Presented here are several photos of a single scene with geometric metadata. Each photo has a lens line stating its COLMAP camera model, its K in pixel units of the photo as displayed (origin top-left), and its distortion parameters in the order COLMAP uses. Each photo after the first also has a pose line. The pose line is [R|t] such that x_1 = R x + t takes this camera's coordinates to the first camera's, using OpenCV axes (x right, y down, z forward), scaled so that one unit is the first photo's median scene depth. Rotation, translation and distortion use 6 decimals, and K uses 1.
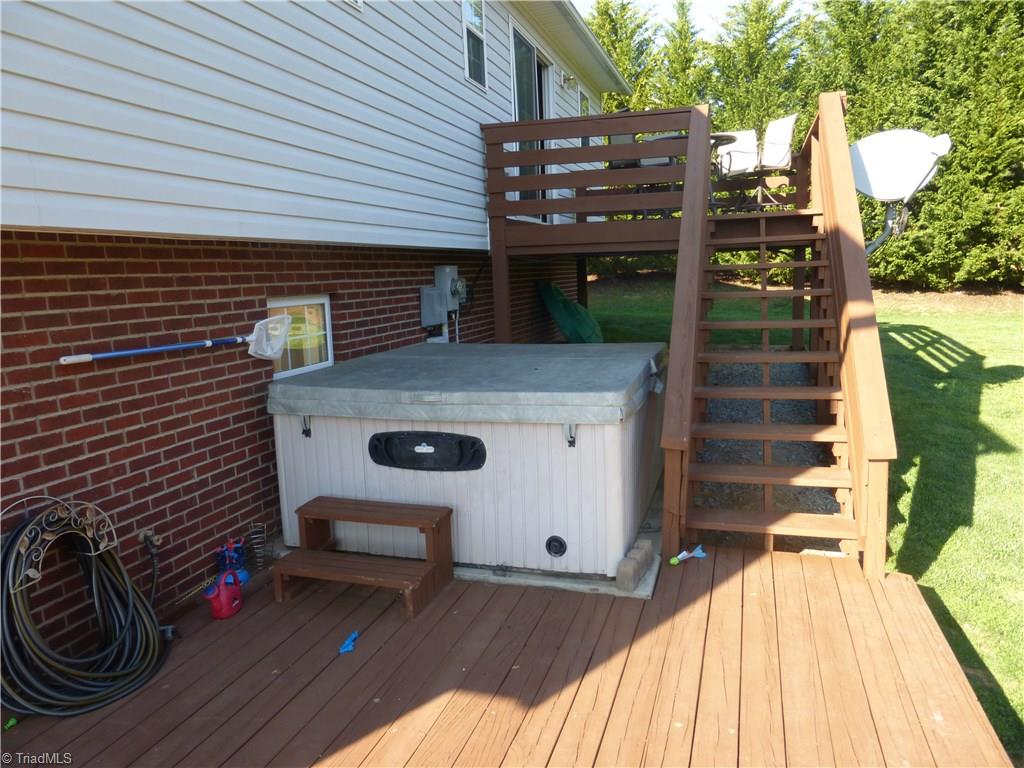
lens RADIAL K [[741.4, 0, 513.9], [0, 741.4, 381.0], [0, 0, 1]] dist [0.007012, 0.004132]
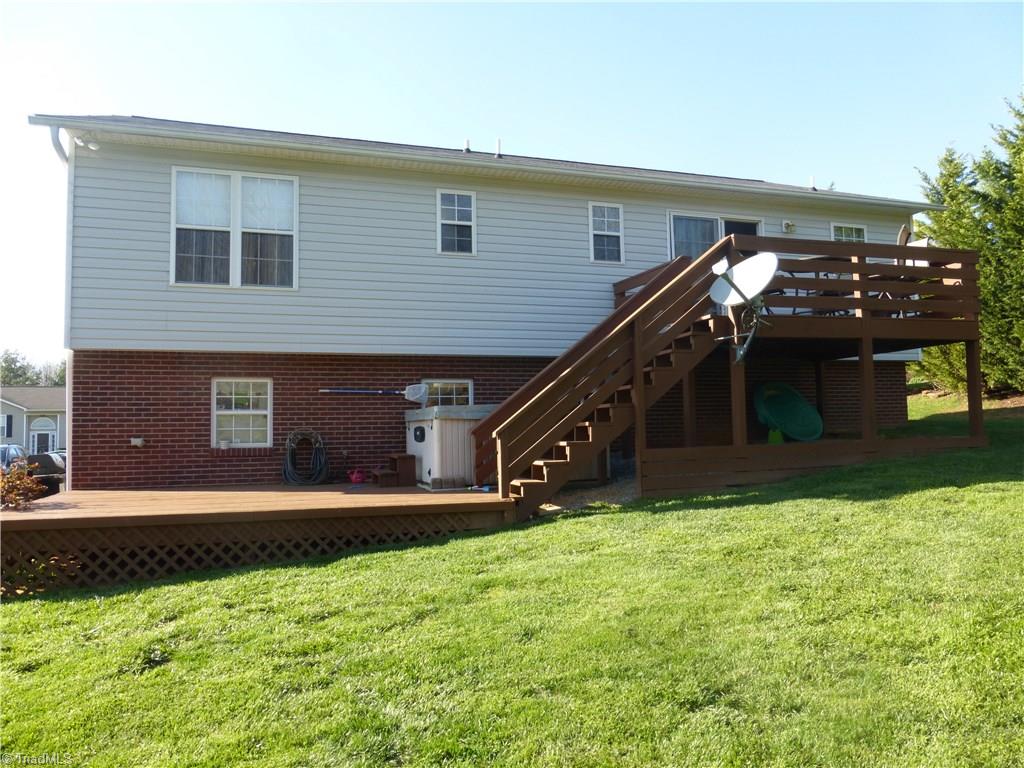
lens RADIAL K [[741.4, 0, 511.5], [0, 741.4, 385.0], [0, 0, 1]] dist [0.007012, 0.004132]
pose [[0.549785, -0.027242, -0.834862, 2.206330], [-0.125147, 0.985501, -0.114570, 0.183211], [0.825878, 0.167469, 0.538405, -0.095991]]
